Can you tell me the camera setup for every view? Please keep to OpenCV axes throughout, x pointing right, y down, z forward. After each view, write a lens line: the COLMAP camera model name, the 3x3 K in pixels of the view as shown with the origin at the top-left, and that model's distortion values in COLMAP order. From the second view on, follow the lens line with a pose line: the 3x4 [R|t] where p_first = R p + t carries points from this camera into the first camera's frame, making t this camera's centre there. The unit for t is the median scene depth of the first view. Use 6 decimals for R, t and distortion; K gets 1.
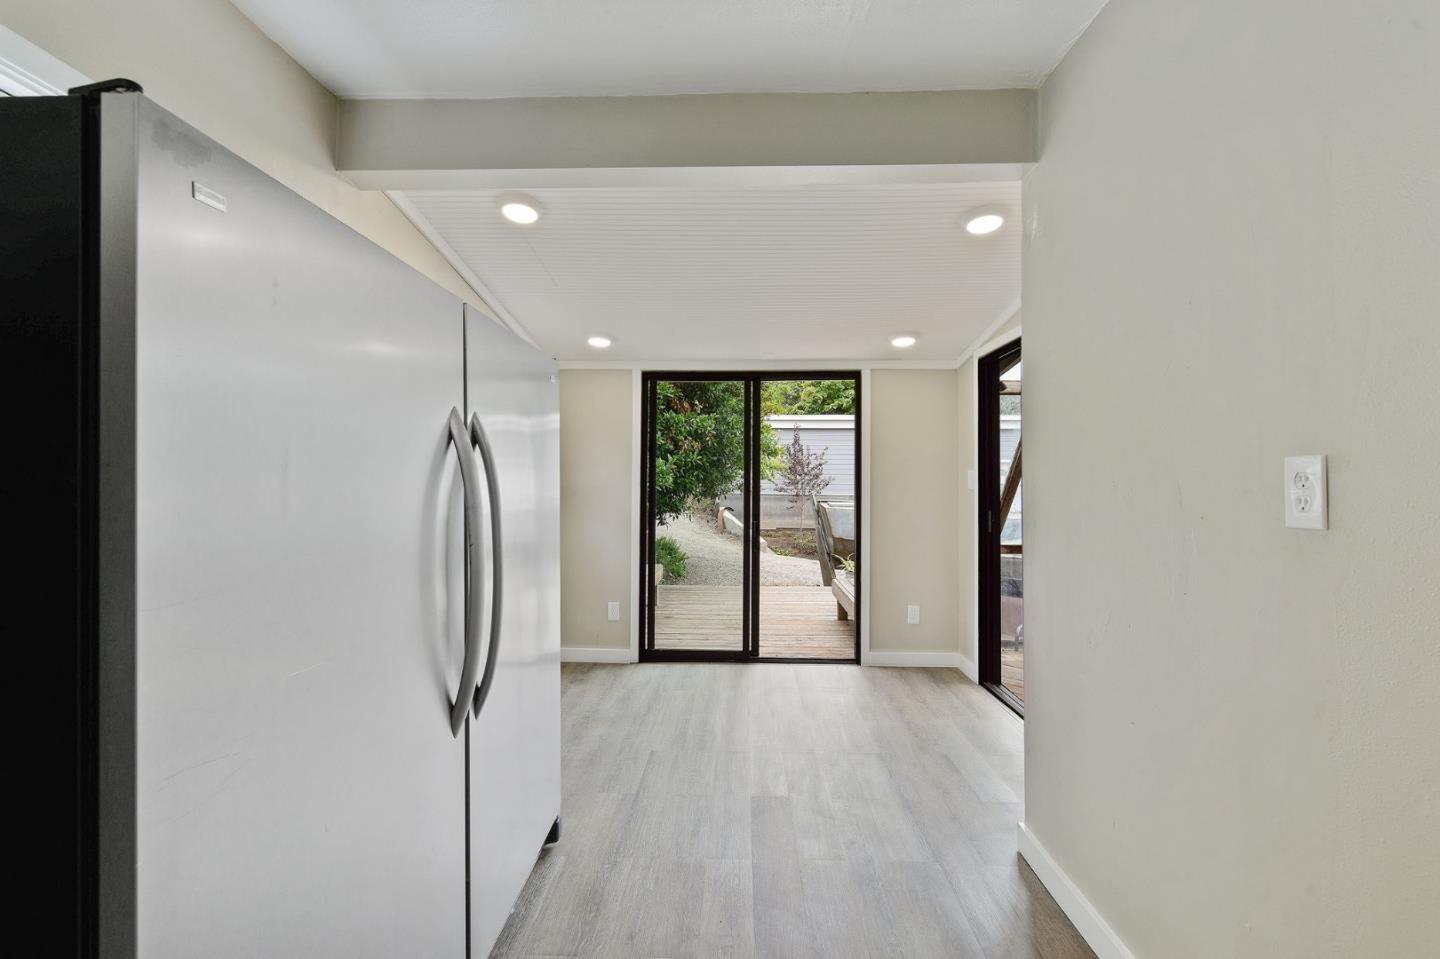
lens RADIAL K [[646.8, 0, 718.5], [0, 646.8, 482.4], [0, 0, 1]] dist [-0.001418, -0.000182]
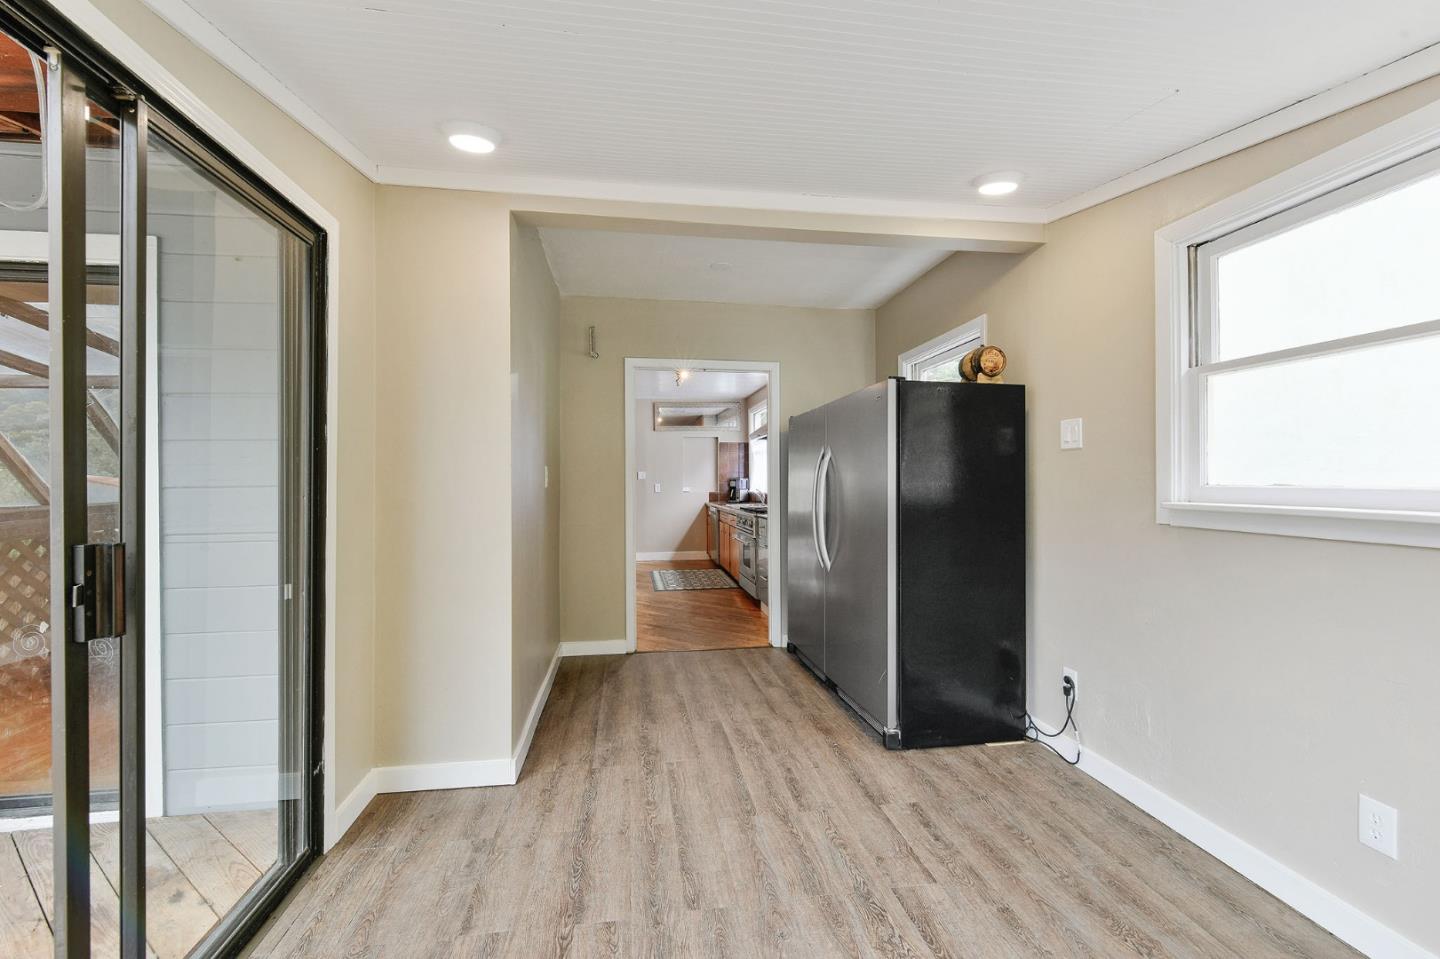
lens RADIAL K [[646.8, 0, 718.5], [0, 646.8, 482.4], [0, 0, 1]] dist [-0.001418, -0.000182]
pose [[-0.983711, -0.003435, -0.179725, 0.267907], [-0.003662, 0.999993, 0.000928, 0.023740], [0.179721, 0.001571, -0.983716, 1.892566]]
